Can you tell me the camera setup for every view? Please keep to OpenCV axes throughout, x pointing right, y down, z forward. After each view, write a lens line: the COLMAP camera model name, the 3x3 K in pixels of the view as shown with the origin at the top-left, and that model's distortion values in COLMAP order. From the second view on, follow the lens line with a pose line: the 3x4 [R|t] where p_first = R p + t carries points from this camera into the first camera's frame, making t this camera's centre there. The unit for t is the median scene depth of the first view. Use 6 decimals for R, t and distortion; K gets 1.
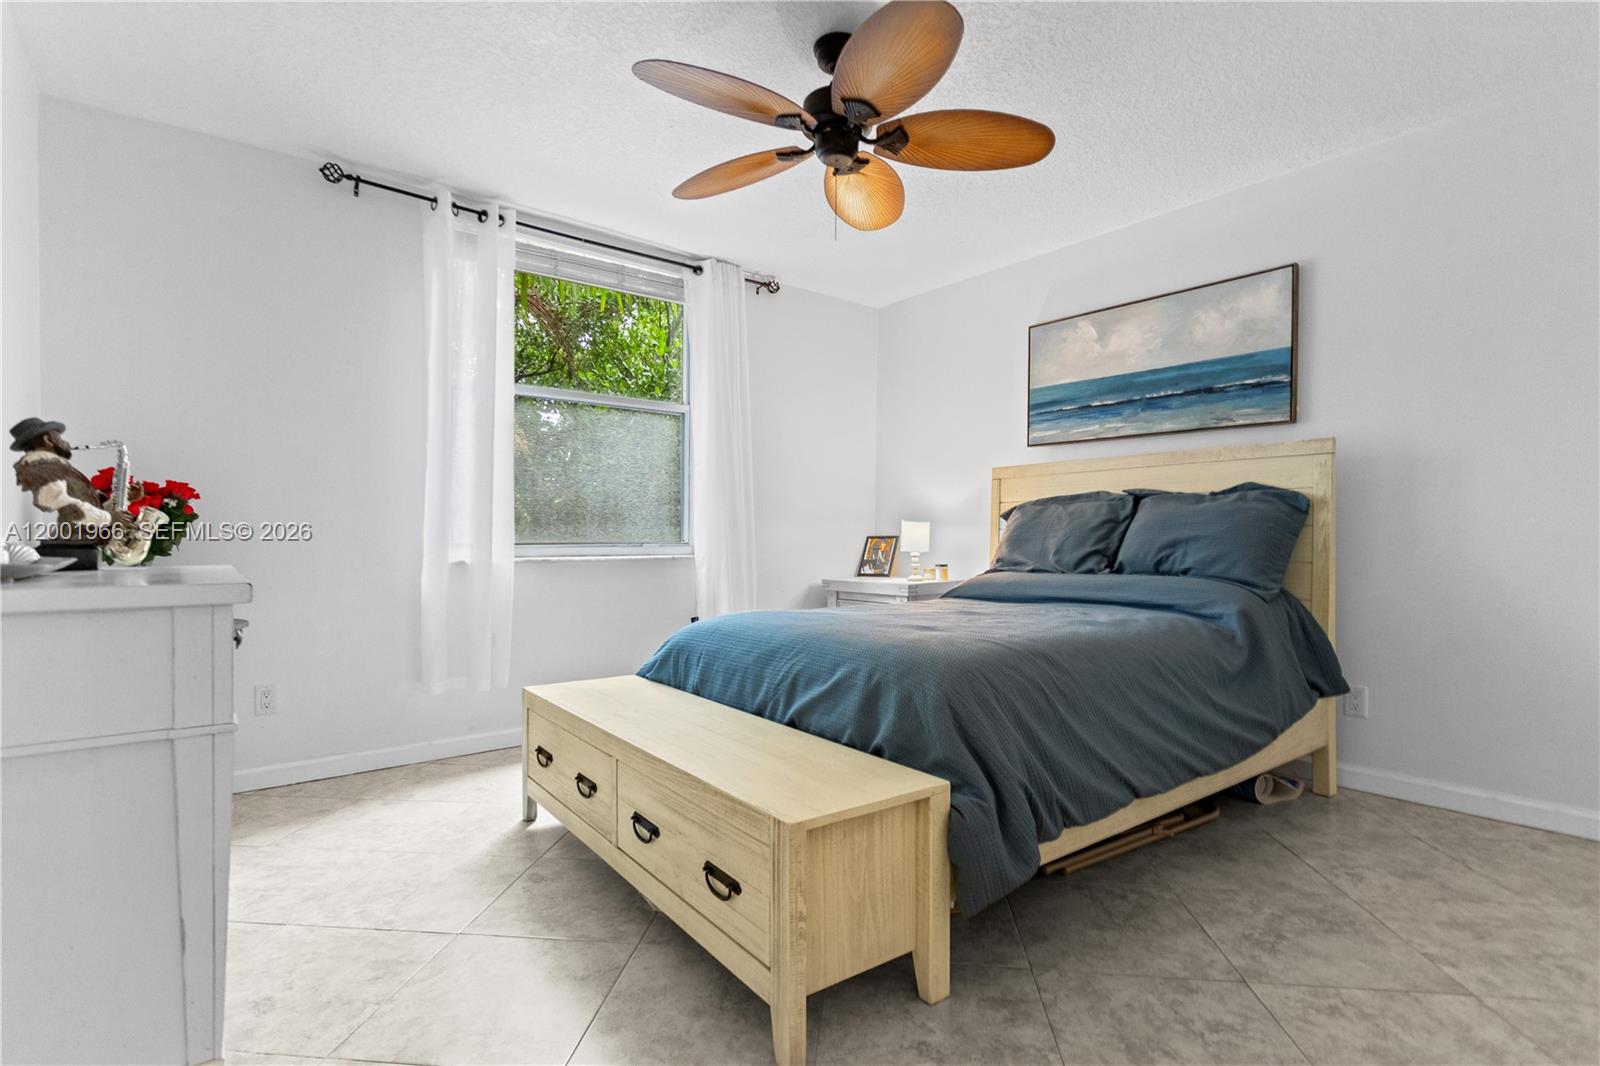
lens RADIAL K [[798.5, 0, 789.3], [0, 798.5, 548.4], [0, 0, 1]] dist [0.009038, 0.000167]
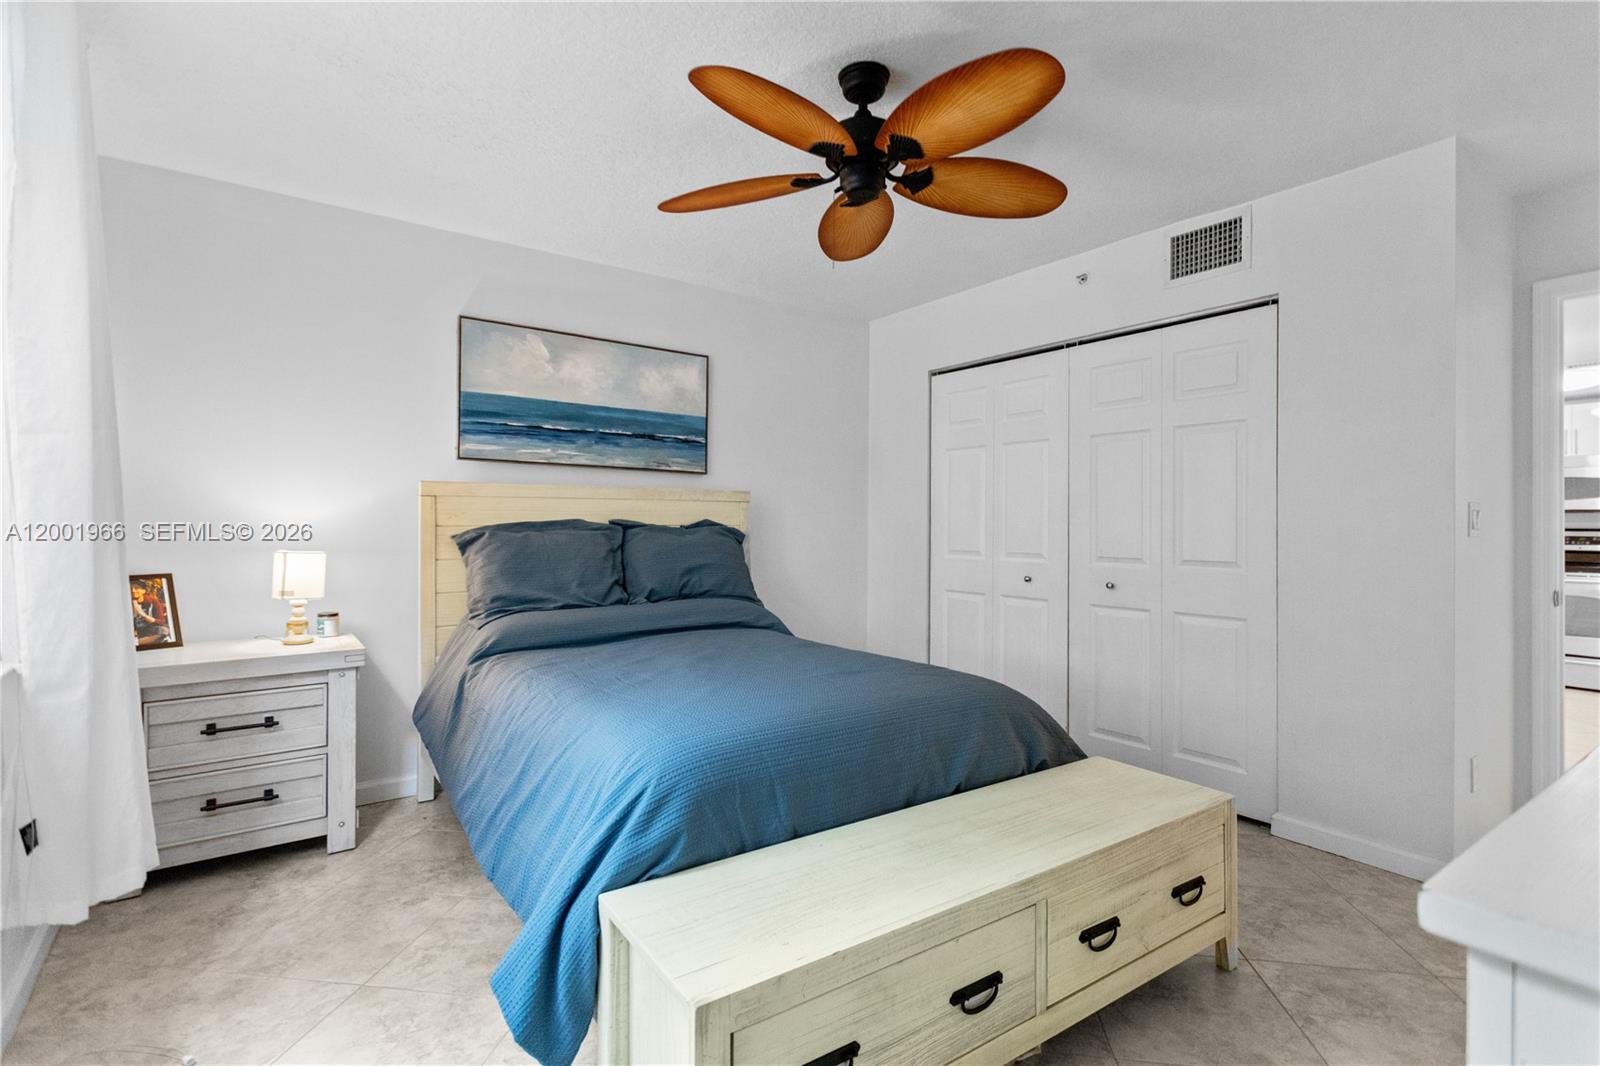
lens RADIAL K [[773.6, 0, 793.2], [0, 773.6, 528.8], [0, 0, 1]] dist [-0.001802, 0.000372]
pose [[0.017869, 0.003520, 0.999834, -0.594950], [0.017030, 0.999848, -0.003824, -0.055266], [-0.999695, 0.017096, 0.017806, 0.766739]]
